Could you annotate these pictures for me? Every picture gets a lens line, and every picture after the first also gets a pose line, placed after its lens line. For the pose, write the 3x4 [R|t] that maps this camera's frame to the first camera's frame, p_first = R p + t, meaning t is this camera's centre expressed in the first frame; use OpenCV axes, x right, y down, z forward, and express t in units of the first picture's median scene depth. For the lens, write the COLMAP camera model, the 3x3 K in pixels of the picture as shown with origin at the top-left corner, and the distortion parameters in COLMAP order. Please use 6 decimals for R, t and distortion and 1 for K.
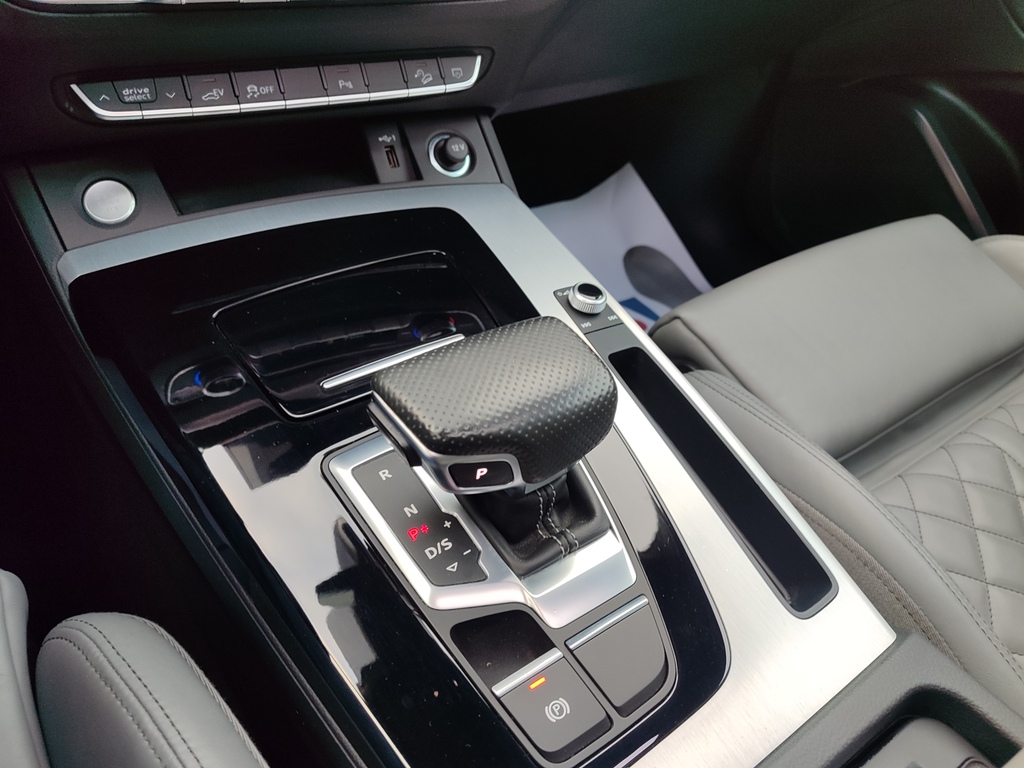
lens RADIAL K [[746.2, 0, 495.0], [0, 746.2, 383.0], [0, 0, 1]] dist [-0.007178, -0.003196]
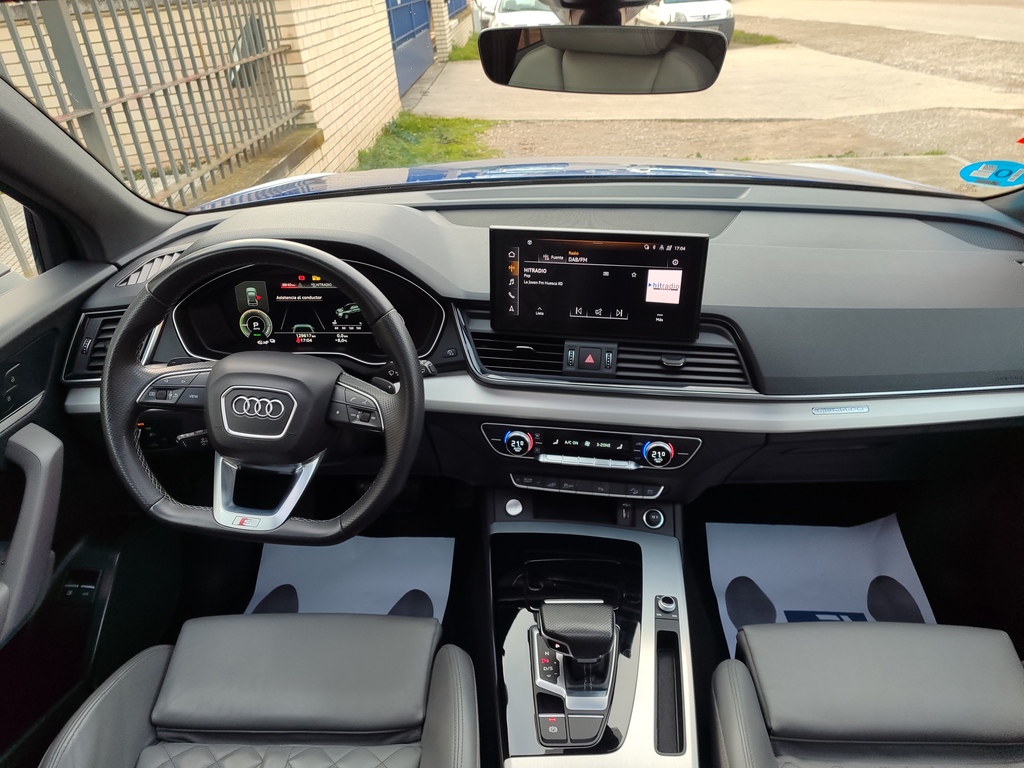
lens RADIAL K [[701.9, 0, 511.4], [0, 701.9, 410.7], [0, 0, 1]] dist [0.017935, 0.001590]
pose [[0.796398, 0.192340, -0.573372, 0.899129], [-0.317346, 0.939973, -0.125468, -0.256286], [0.514821, 0.281879, 0.809631, -1.213274]]
